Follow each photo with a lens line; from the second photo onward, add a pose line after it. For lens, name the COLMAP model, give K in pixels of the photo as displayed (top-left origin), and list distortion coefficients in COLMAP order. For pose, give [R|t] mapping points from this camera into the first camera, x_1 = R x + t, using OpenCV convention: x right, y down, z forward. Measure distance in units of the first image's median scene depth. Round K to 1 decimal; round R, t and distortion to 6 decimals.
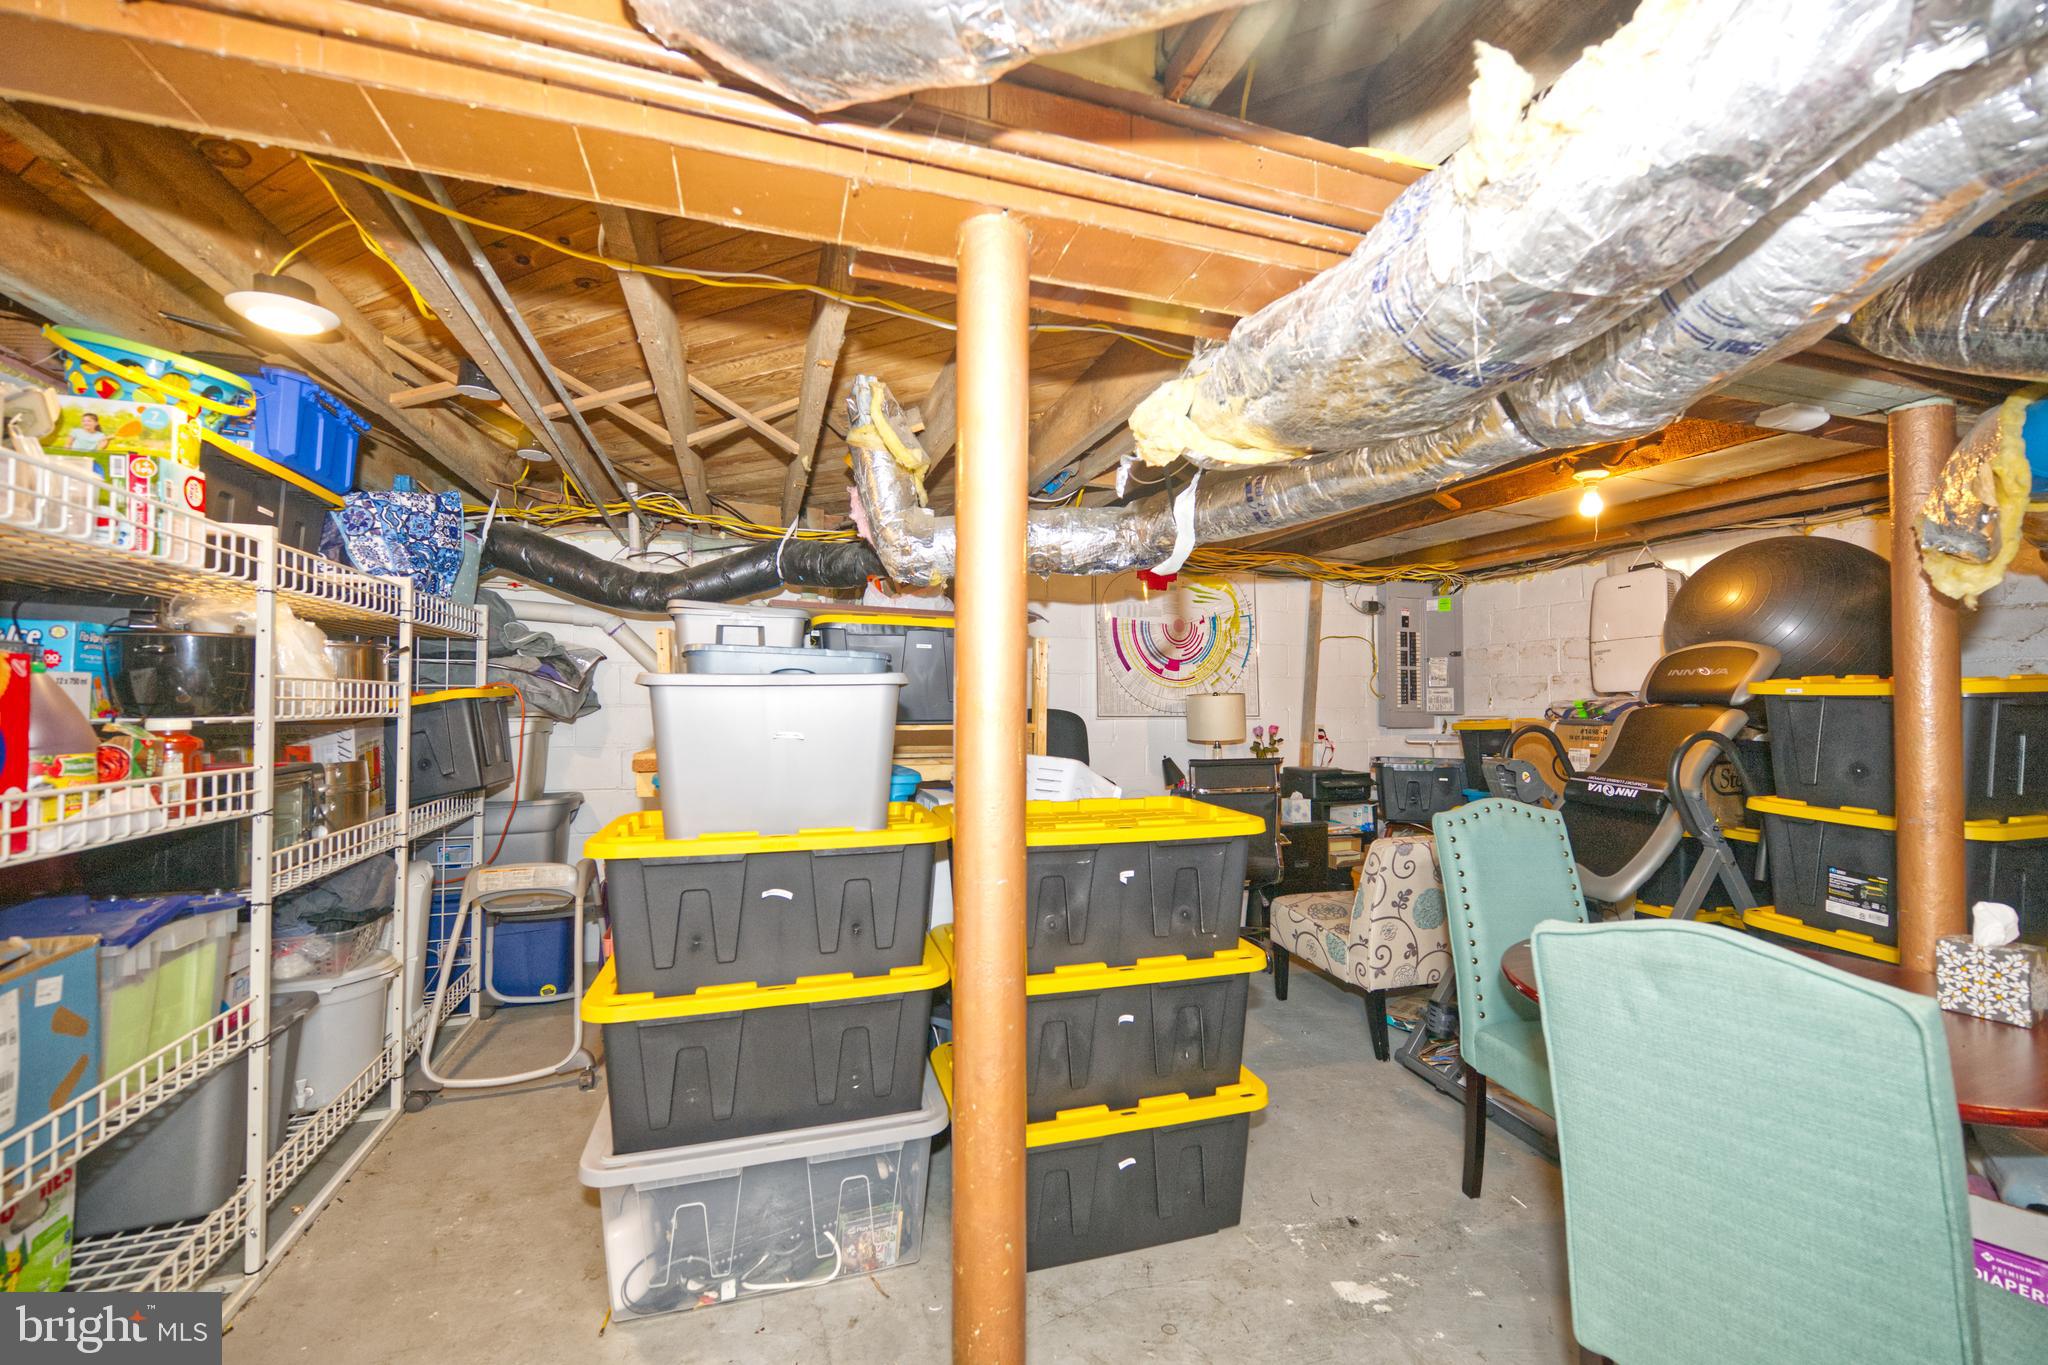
lens RADIAL K [[783.8, 0, 1024.0], [0, 783.8, 682.5], [0, 0, 1]] dist [-0.000565, 0.000175]
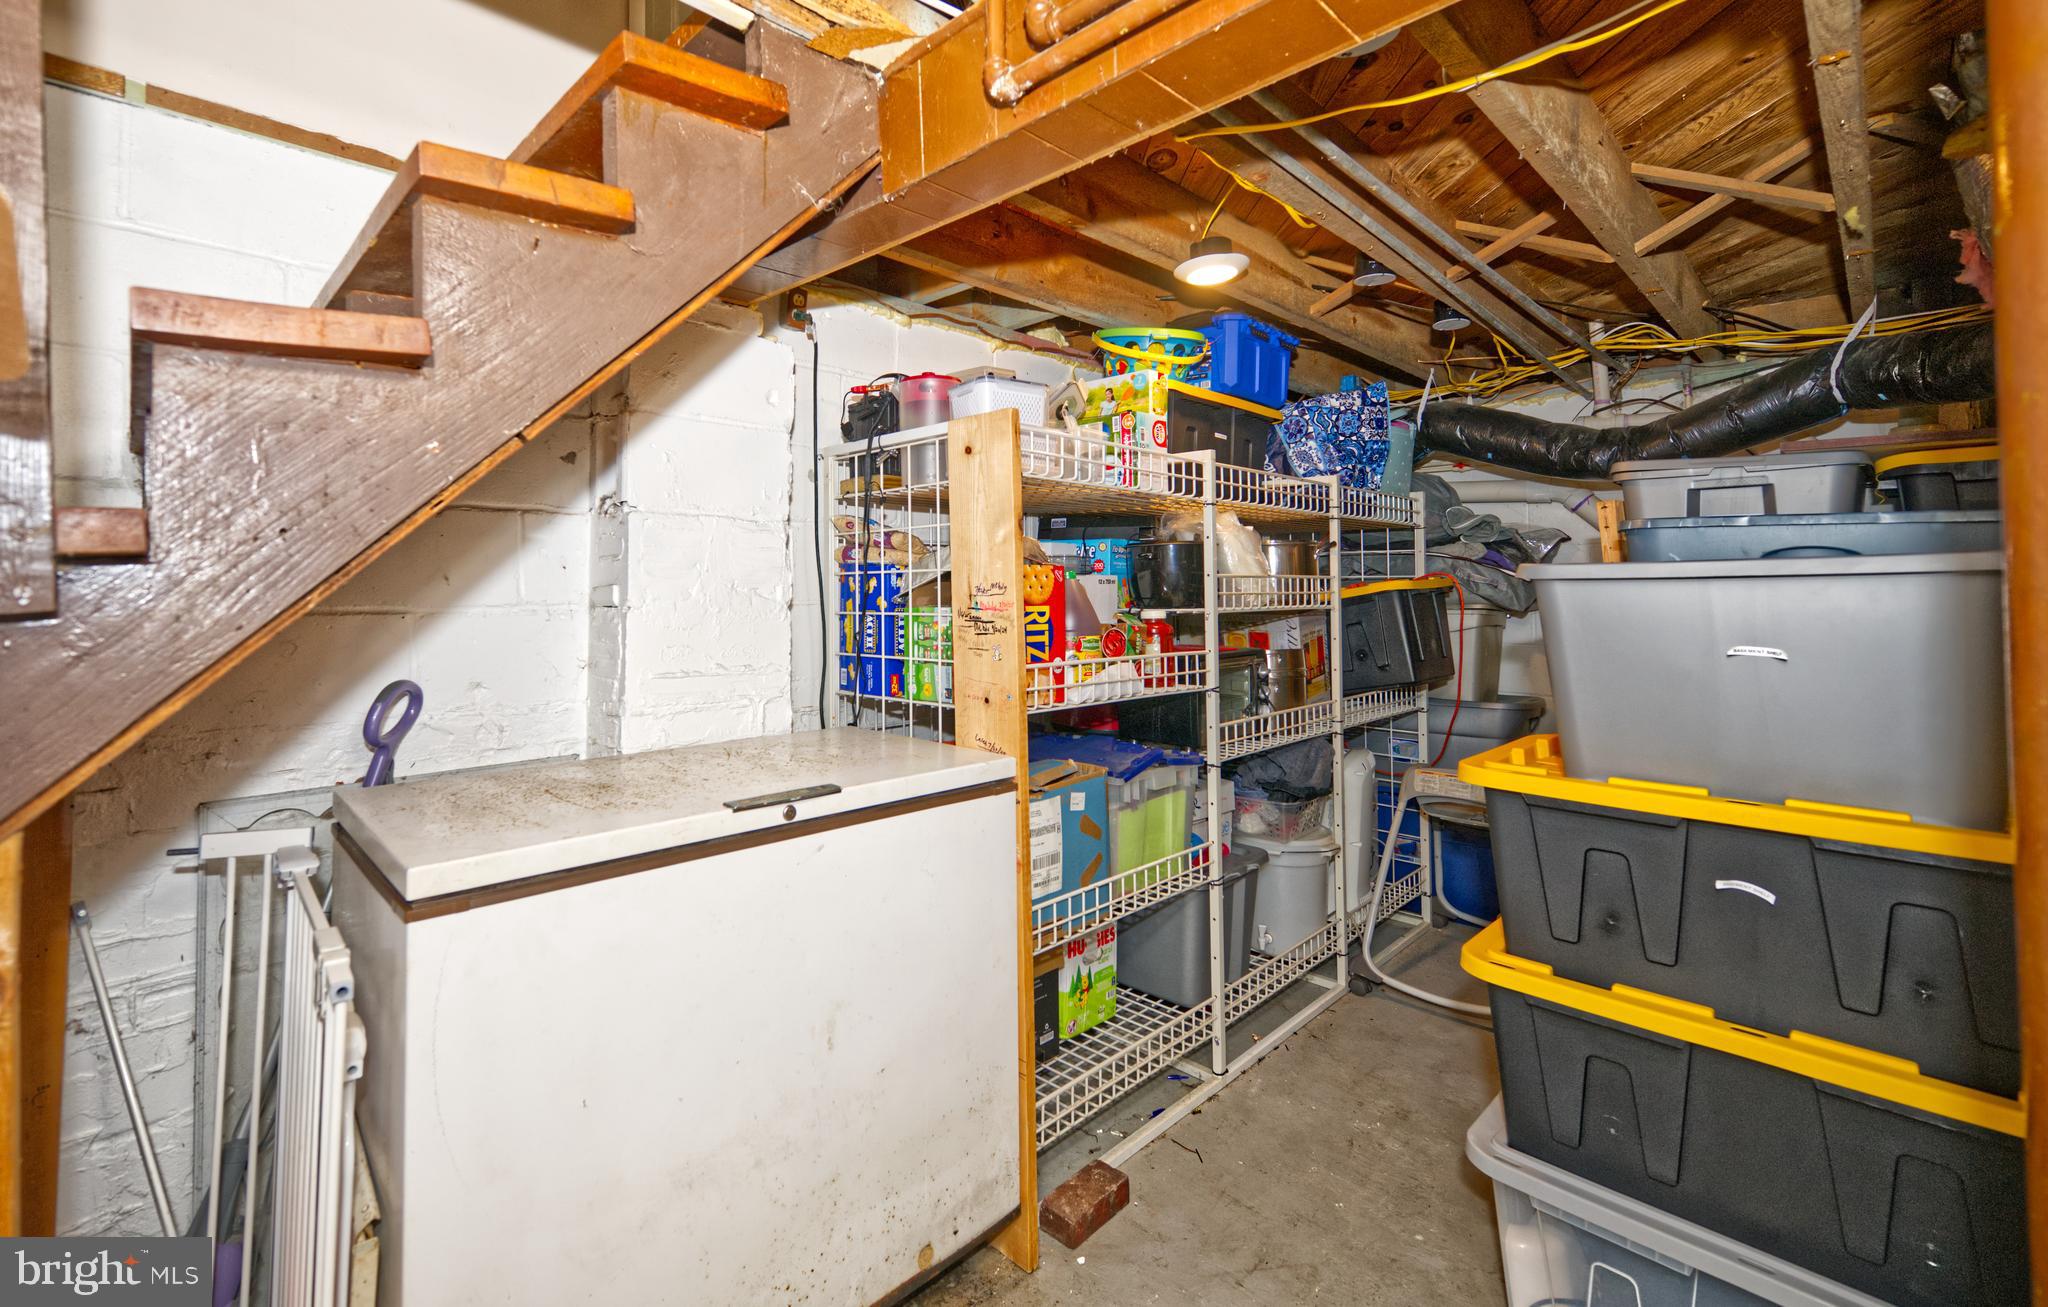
lens RADIAL K [[888.1, 0, 1017.2], [0, 888.1, 559.9], [0, 0, 1]] dist [0.003300, -0.000231]
pose [[0.439488, -0.026473, -0.897858, 0.100377], [0.023570, 0.999561, -0.017935, -0.011572], [0.897939, -0.013280, 0.439919, 0.113586]]
